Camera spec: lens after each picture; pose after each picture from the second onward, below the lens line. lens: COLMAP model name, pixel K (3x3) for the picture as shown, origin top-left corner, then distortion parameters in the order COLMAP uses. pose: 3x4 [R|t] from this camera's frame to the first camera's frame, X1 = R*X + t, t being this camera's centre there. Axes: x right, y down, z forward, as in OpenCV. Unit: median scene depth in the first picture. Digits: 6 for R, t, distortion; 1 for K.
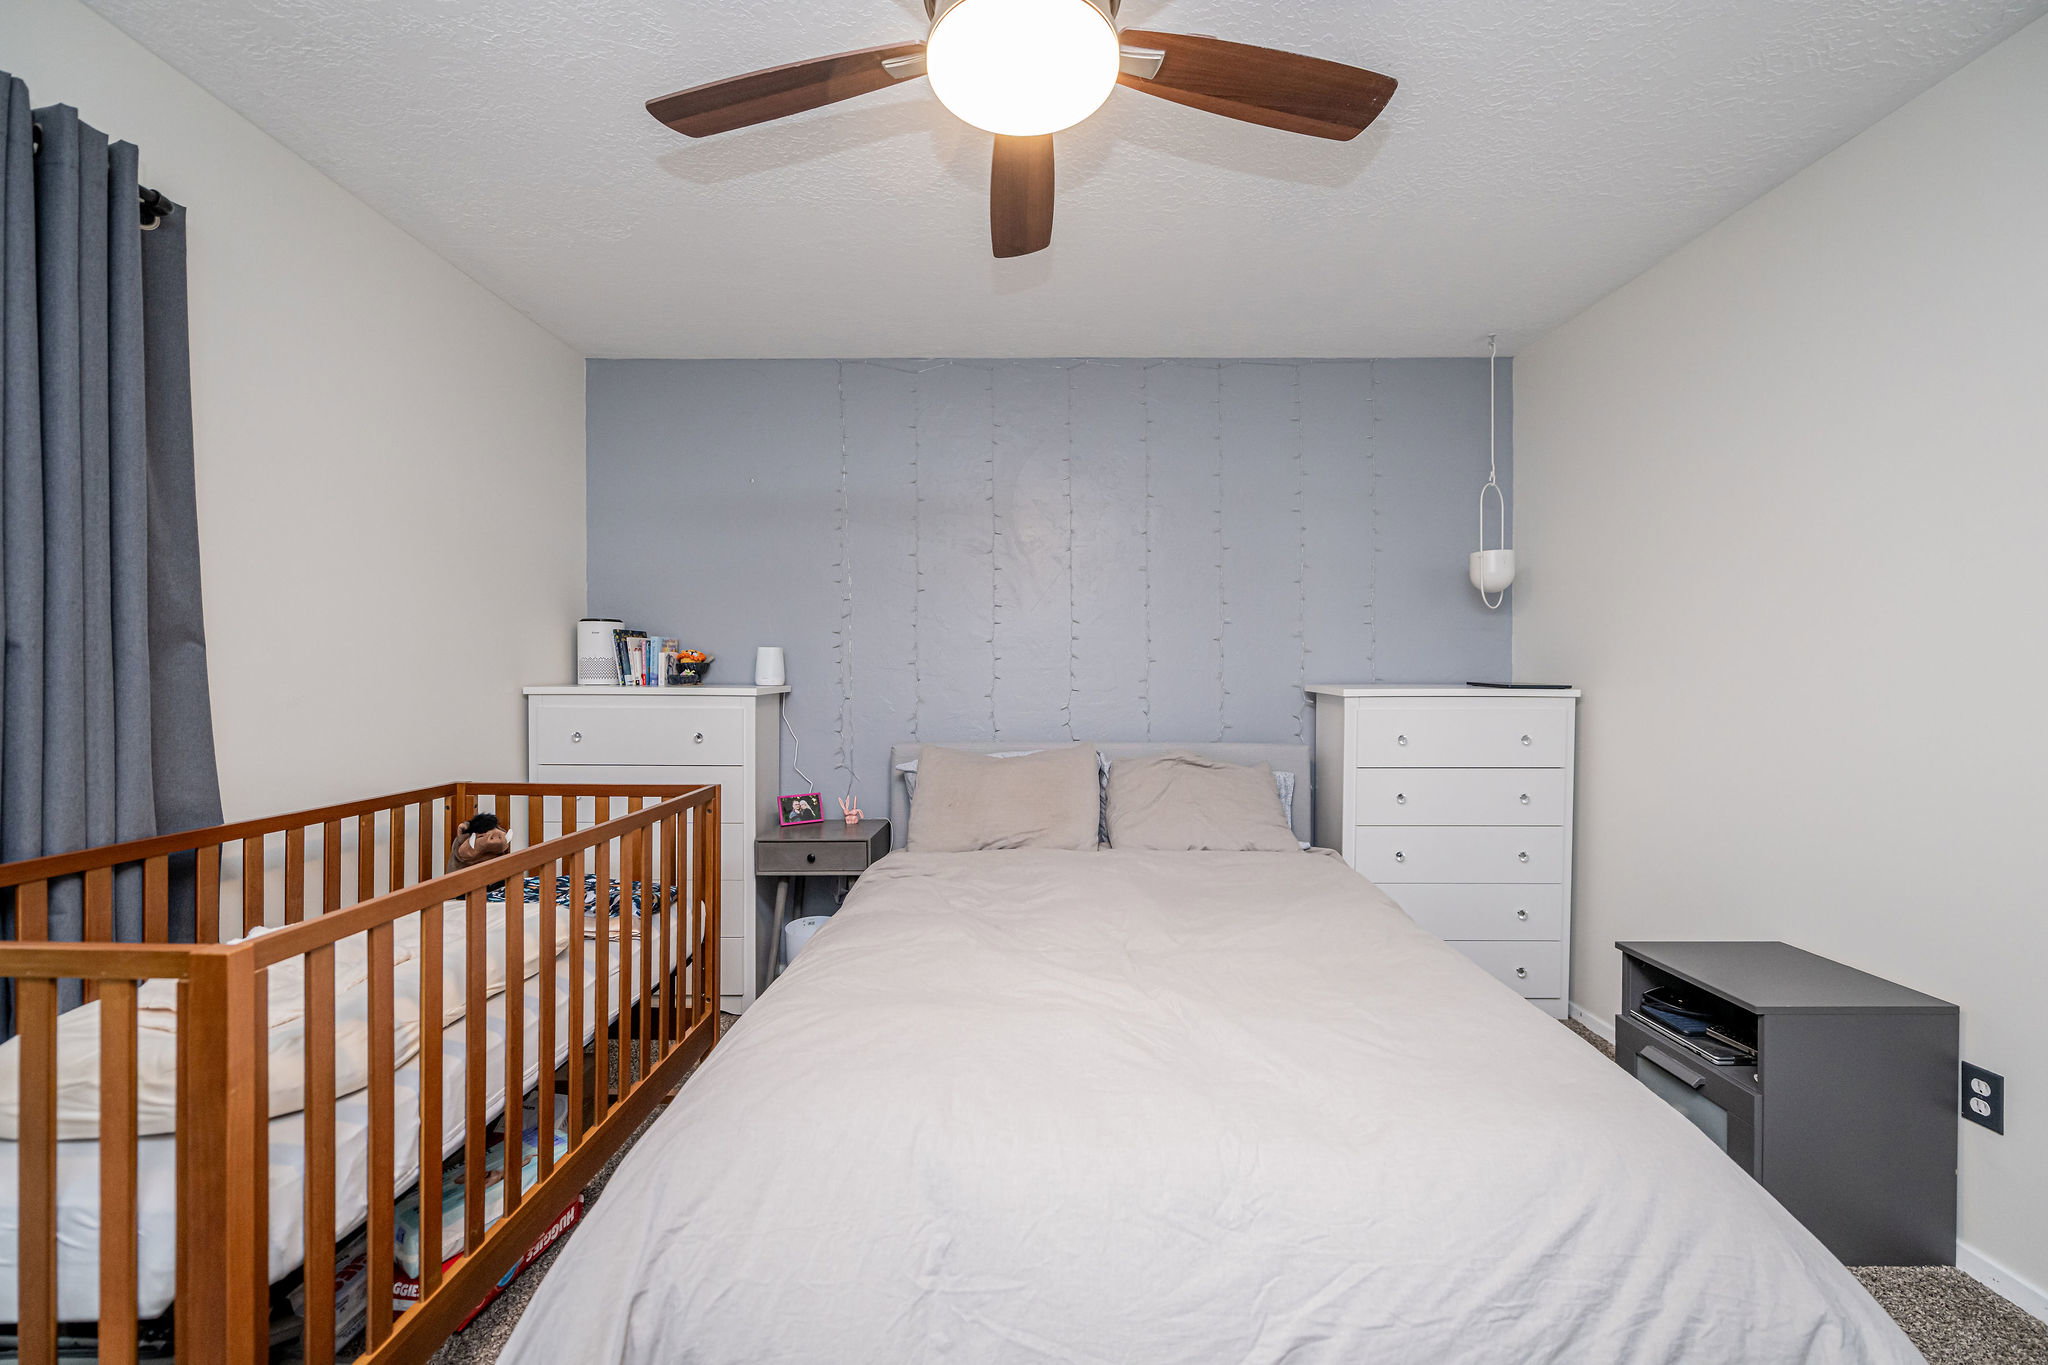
lens RADIAL K [[824.7, 0, 1024.0], [0, 824.7, 683.8], [0, 0, 1]] dist [-0.000942, -0.000316]
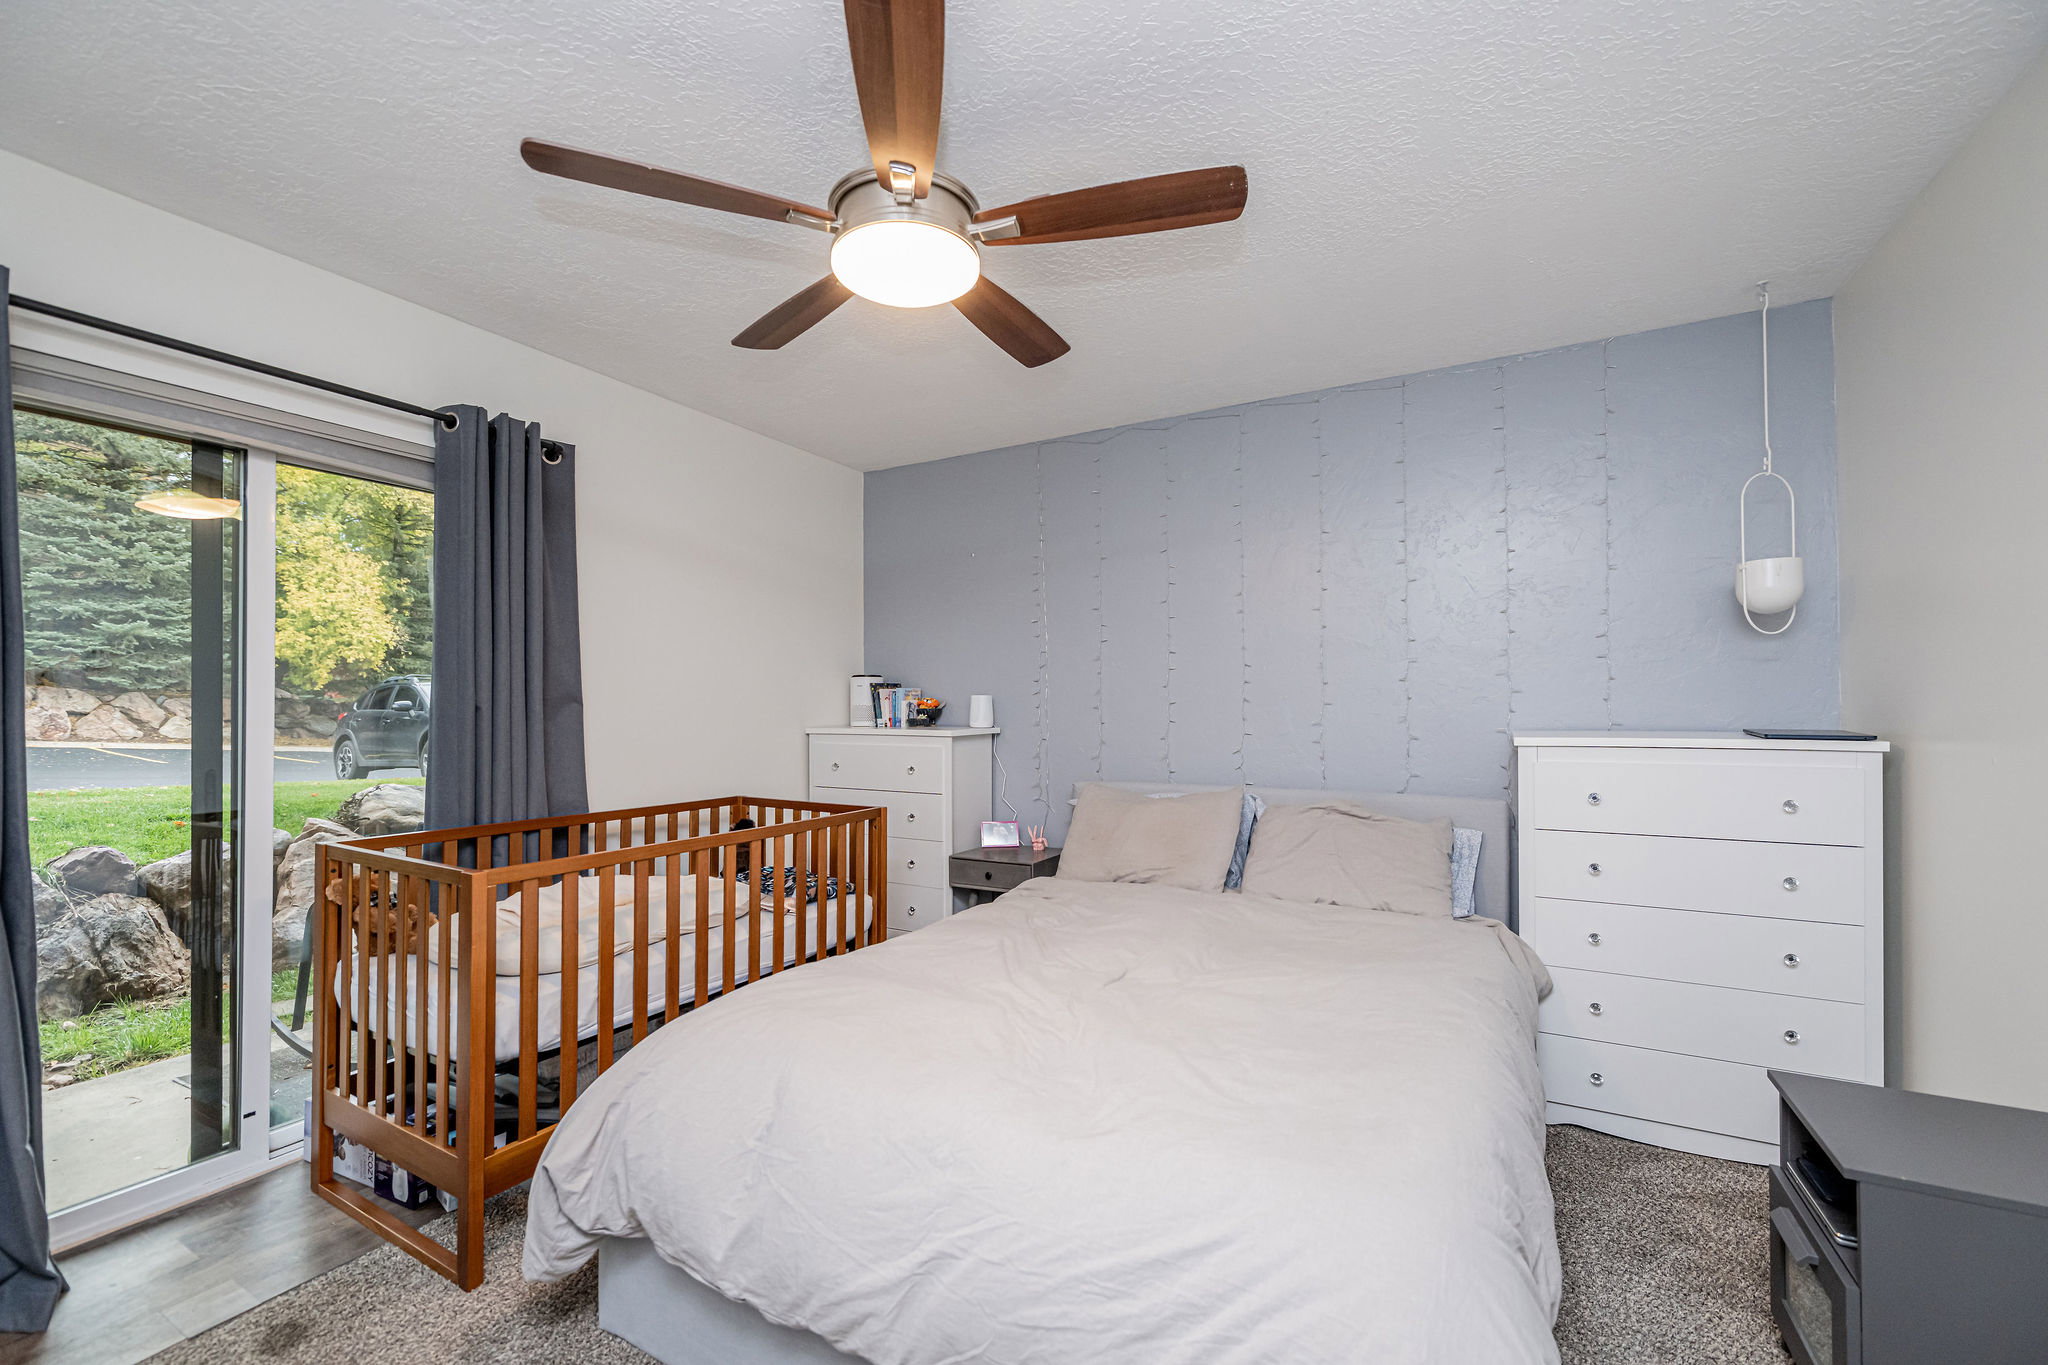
lens RADIAL K [[824.7, 0, 984.9], [0, 824.7, 701.4], [0, 0, 1]] dist [-0.000942, -0.000316]
pose [[0.872539, -0.009180, -0.488459, 0.331107], [-0.002318, 0.999734, -0.022930, -0.010135], [0.488539, 0.021140, 0.872286, -0.032553]]
